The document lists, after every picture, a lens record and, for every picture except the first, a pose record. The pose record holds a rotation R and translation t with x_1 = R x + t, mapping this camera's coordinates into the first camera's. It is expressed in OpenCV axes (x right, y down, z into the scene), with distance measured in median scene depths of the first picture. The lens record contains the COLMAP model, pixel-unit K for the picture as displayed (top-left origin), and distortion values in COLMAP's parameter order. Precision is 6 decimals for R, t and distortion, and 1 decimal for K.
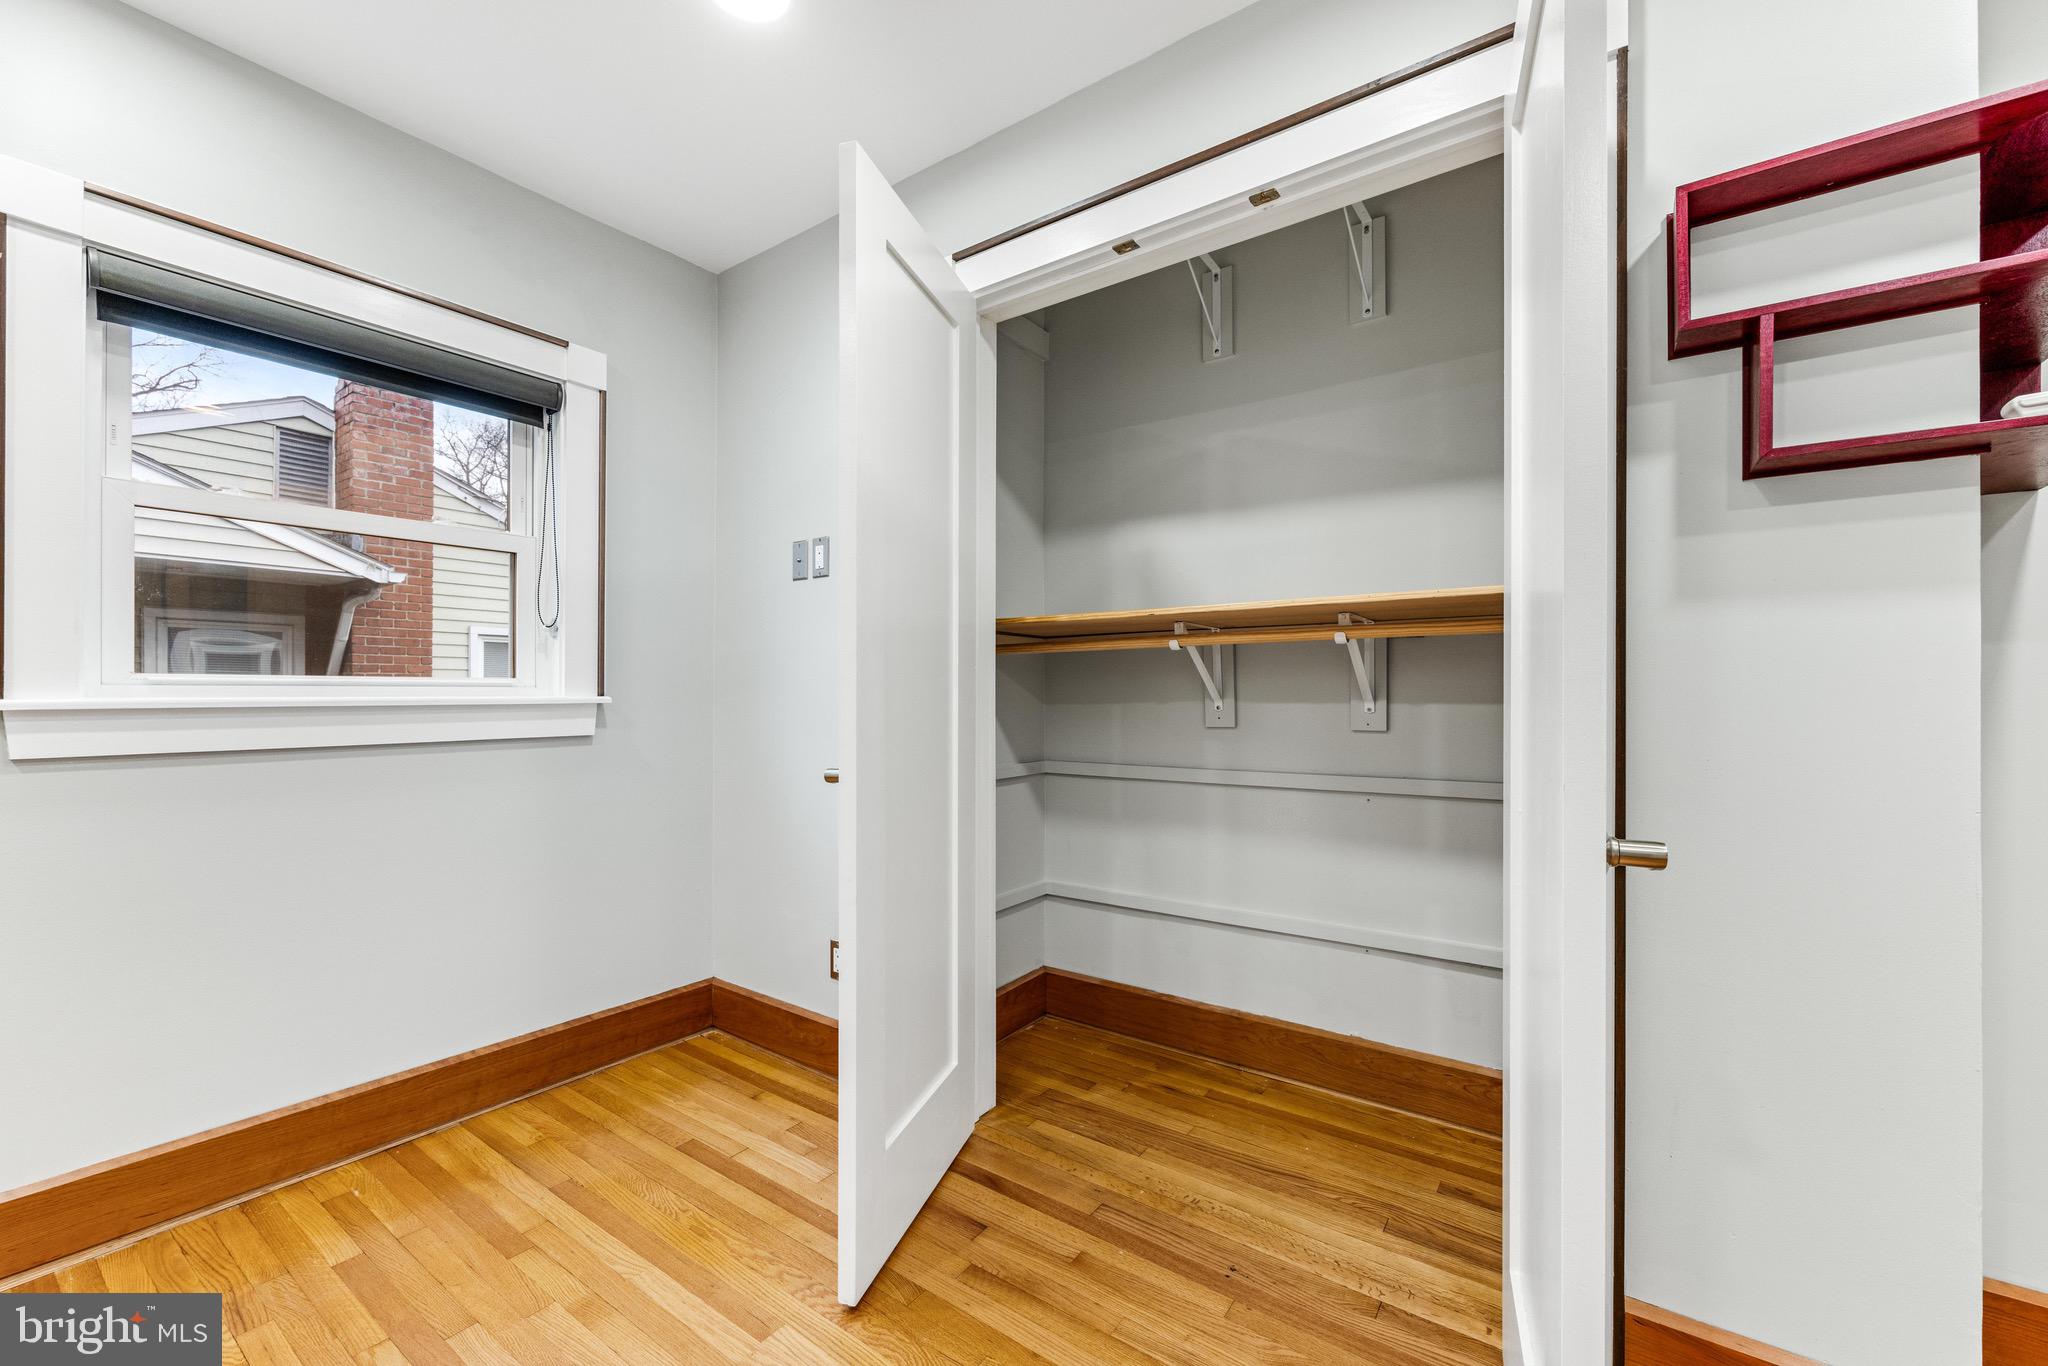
lens RADIAL K [[817.5, 0, 1027.4], [0, 817.5, 685.8], [0, 0, 1]] dist [-0.000109, -0.000416]
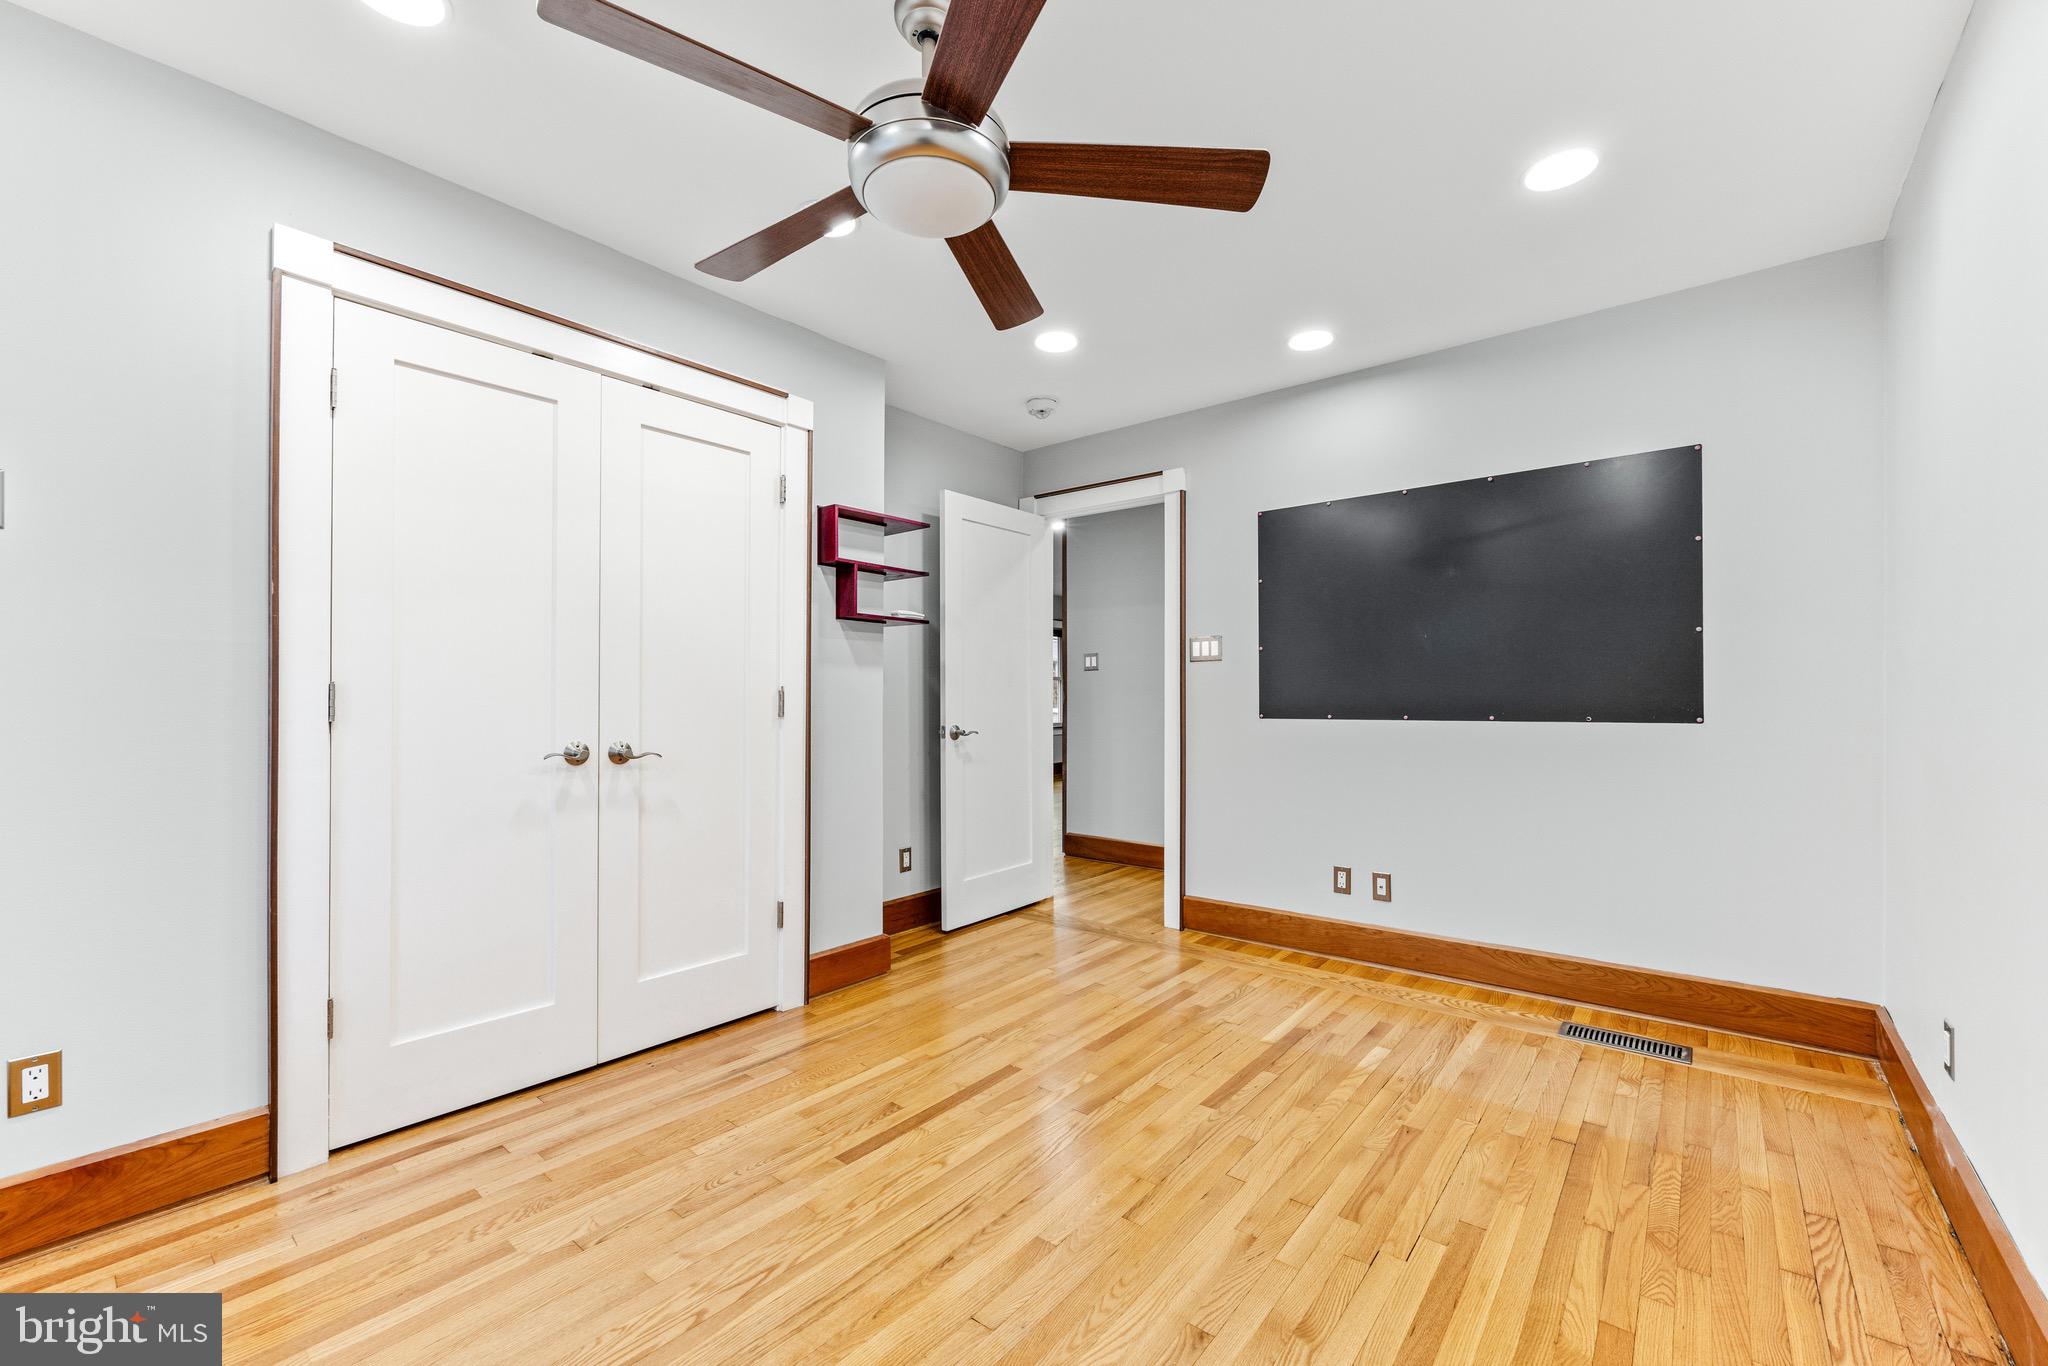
lens RADIAL K [[817.5, 0, 1027.4], [0, 817.5, 685.8], [0, 0, 1]] dist [-0.000109, -0.000416]
pose [[0.064482, 0.013839, 0.997823, -1.208983], [-0.011557, 0.999847, -0.013121, -0.008431], [-0.997852, -0.010686, 0.064633, 0.148472]]
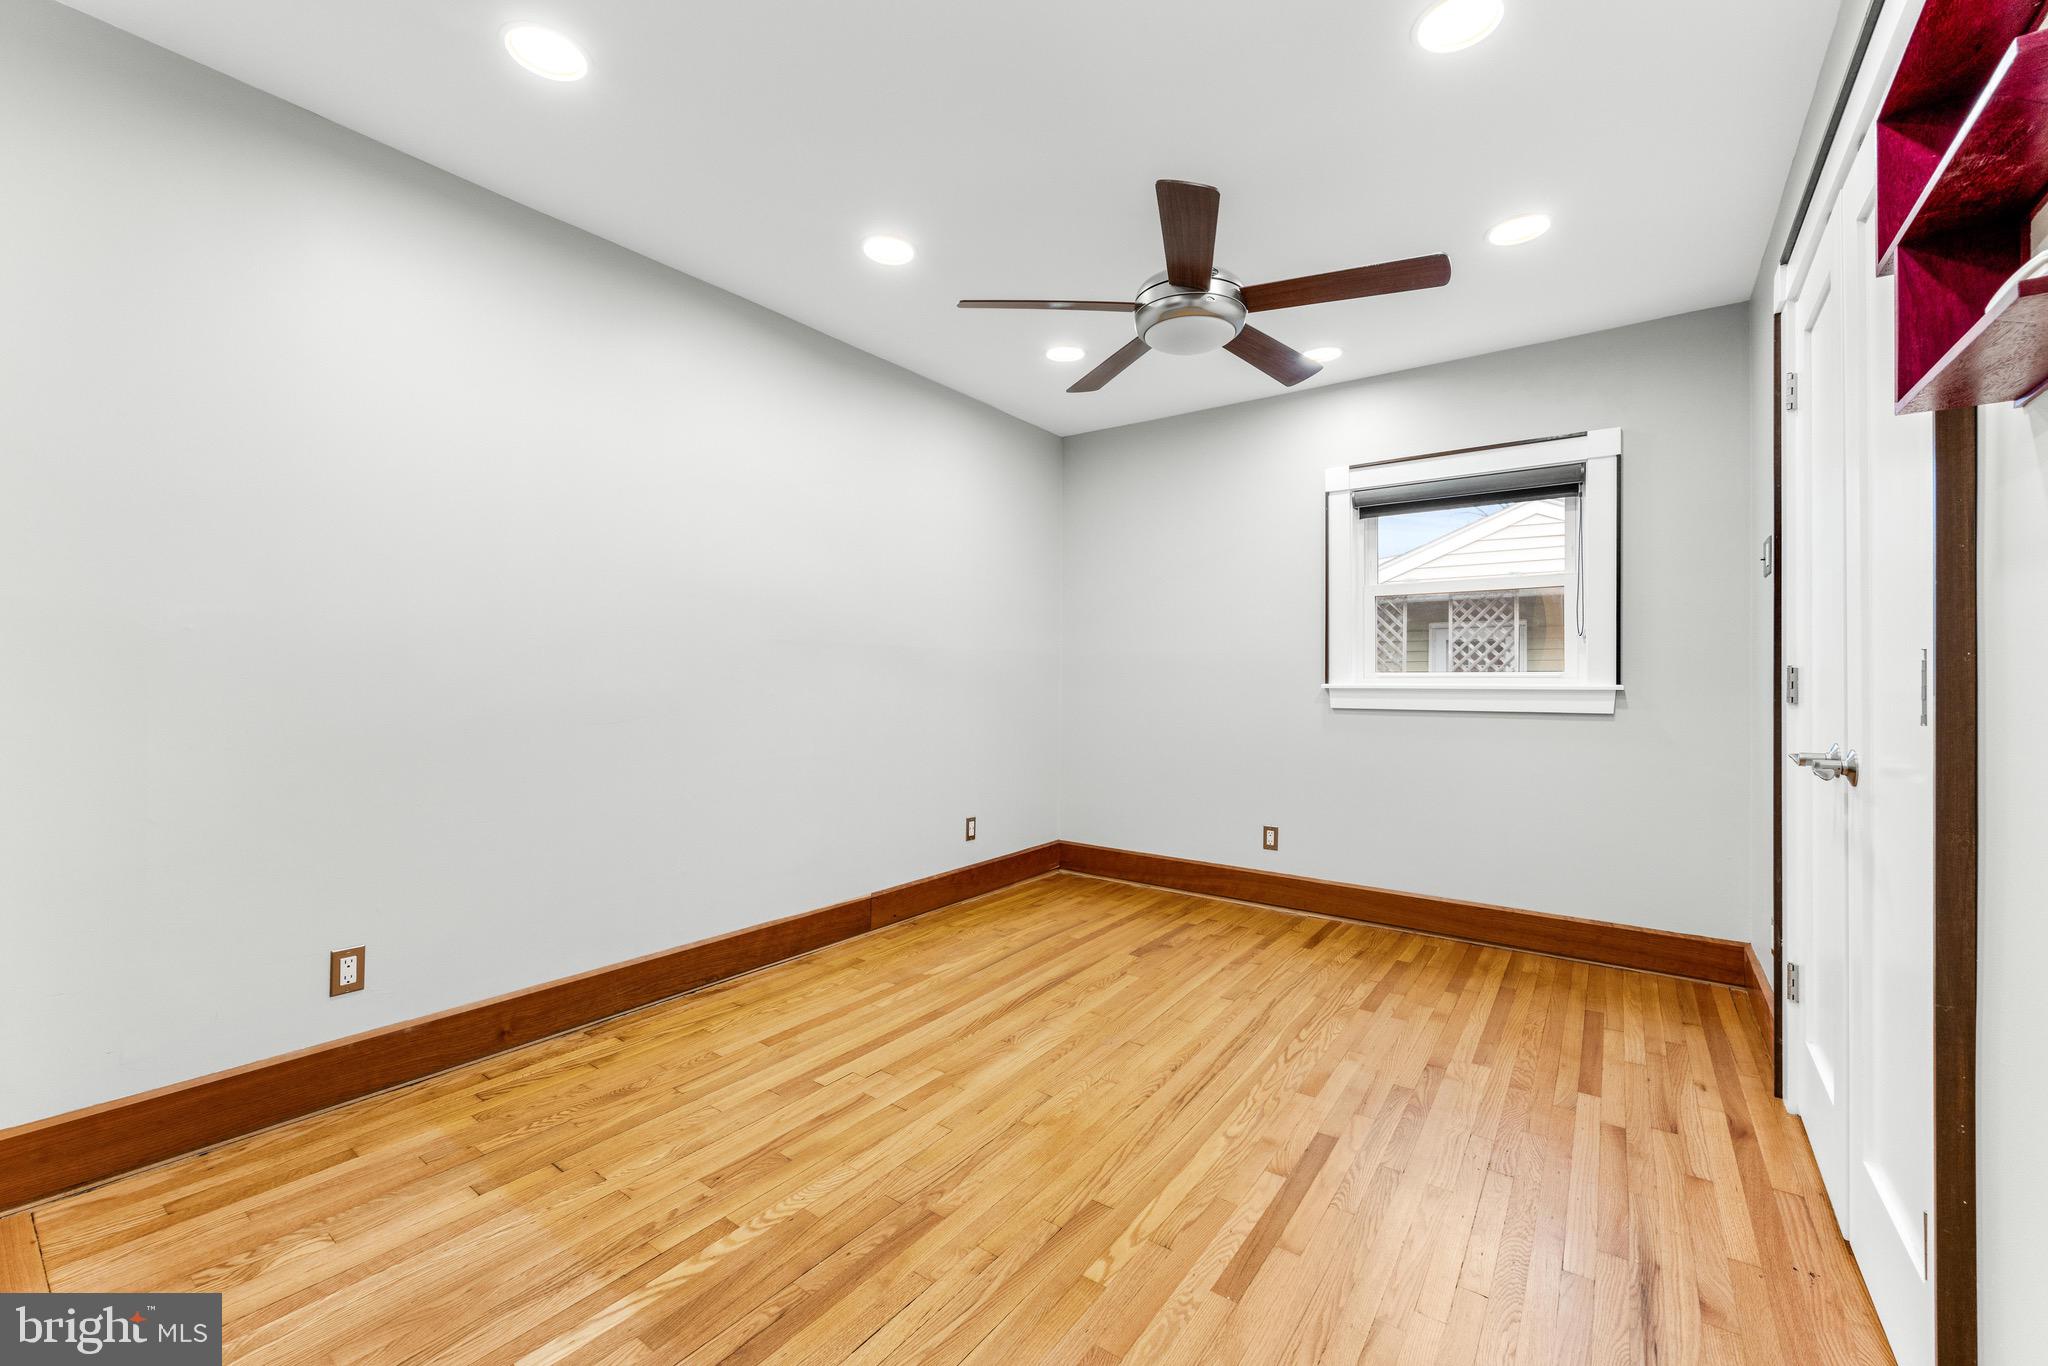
lens RADIAL K [[822.7, 0, 1023.4], [0, 822.7, 687.6], [0, 0, 1]] dist [-0.000430, -0.000153]
pose [[0.000741, 0.008781, -0.999961, 1.030827], [0.007125, 0.999936, 0.008786, -0.000682], [0.999974, -0.007131, 0.000678, 0.051495]]
